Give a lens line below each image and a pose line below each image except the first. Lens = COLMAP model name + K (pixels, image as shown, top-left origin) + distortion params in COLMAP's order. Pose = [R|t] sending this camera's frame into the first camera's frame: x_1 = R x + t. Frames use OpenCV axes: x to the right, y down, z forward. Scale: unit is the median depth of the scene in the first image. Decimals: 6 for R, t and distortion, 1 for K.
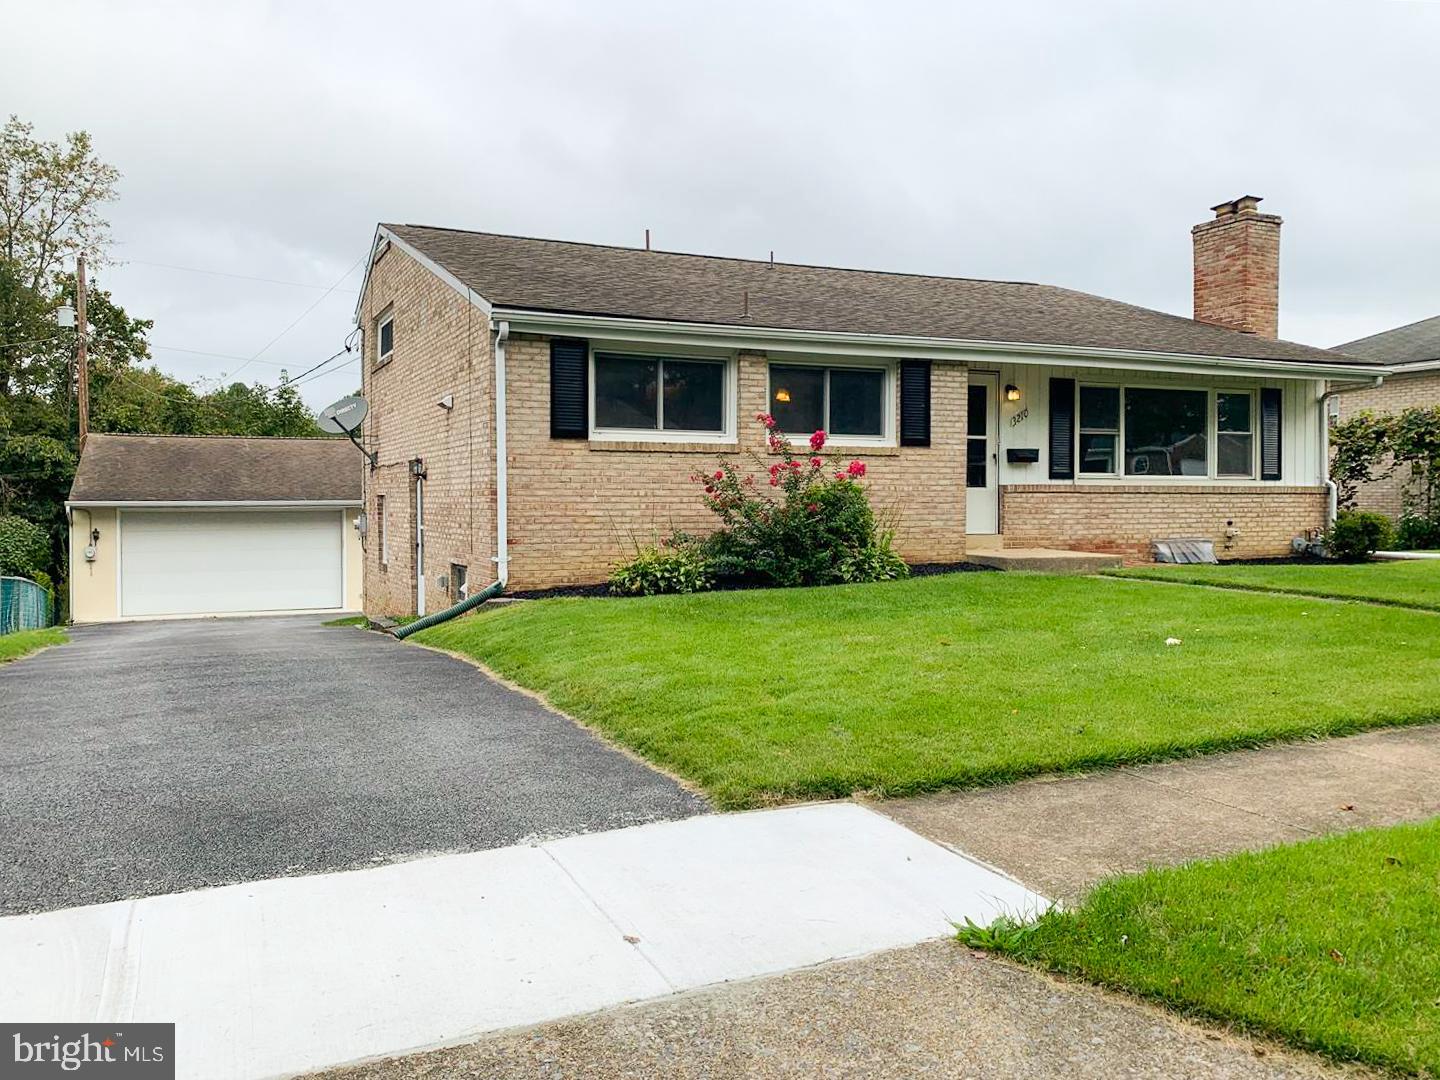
lens RADIAL K [[1110.4, 0, 720.0], [0, 1110.4, 540.0], [0, 0, 1]] dist [0.096959, -0.164316]
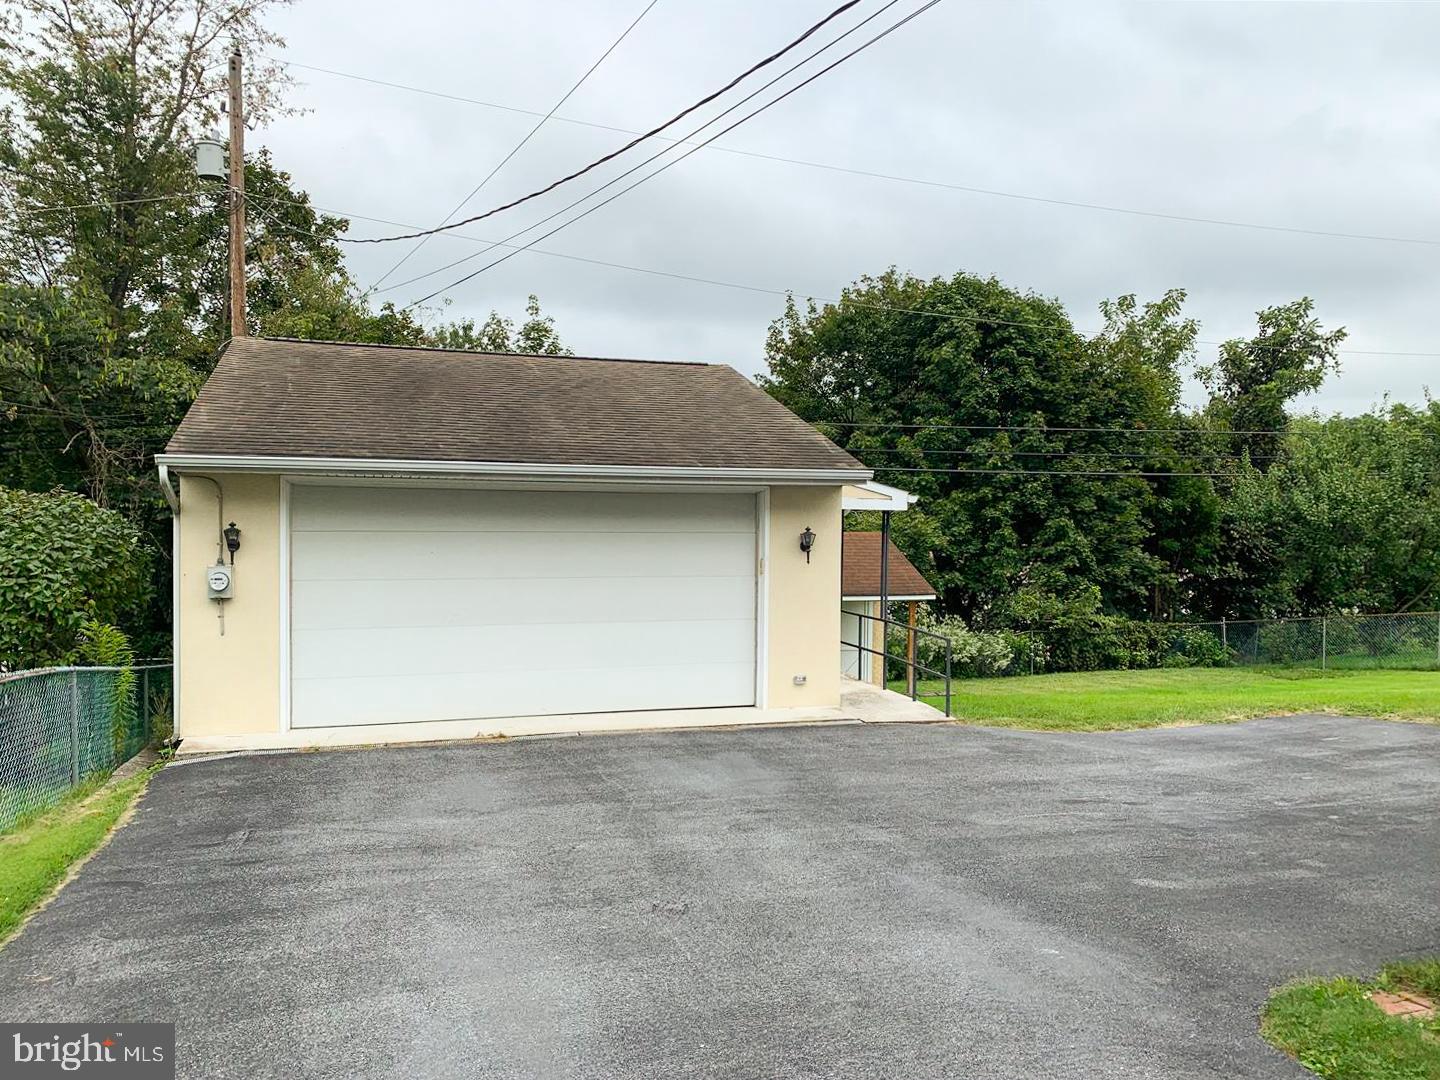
lens RADIAL K [[1110.4, 0, 720.0], [0, 1110.4, 540.0], [0, 0, 1]] dist [0.096959, -0.164316]
pose [[0.990964, 0.014421, -0.133349, -0.312584], [-0.015994, 0.999814, -0.010733, -0.002437], [0.133170, 0.012769, 0.991011, 0.598061]]
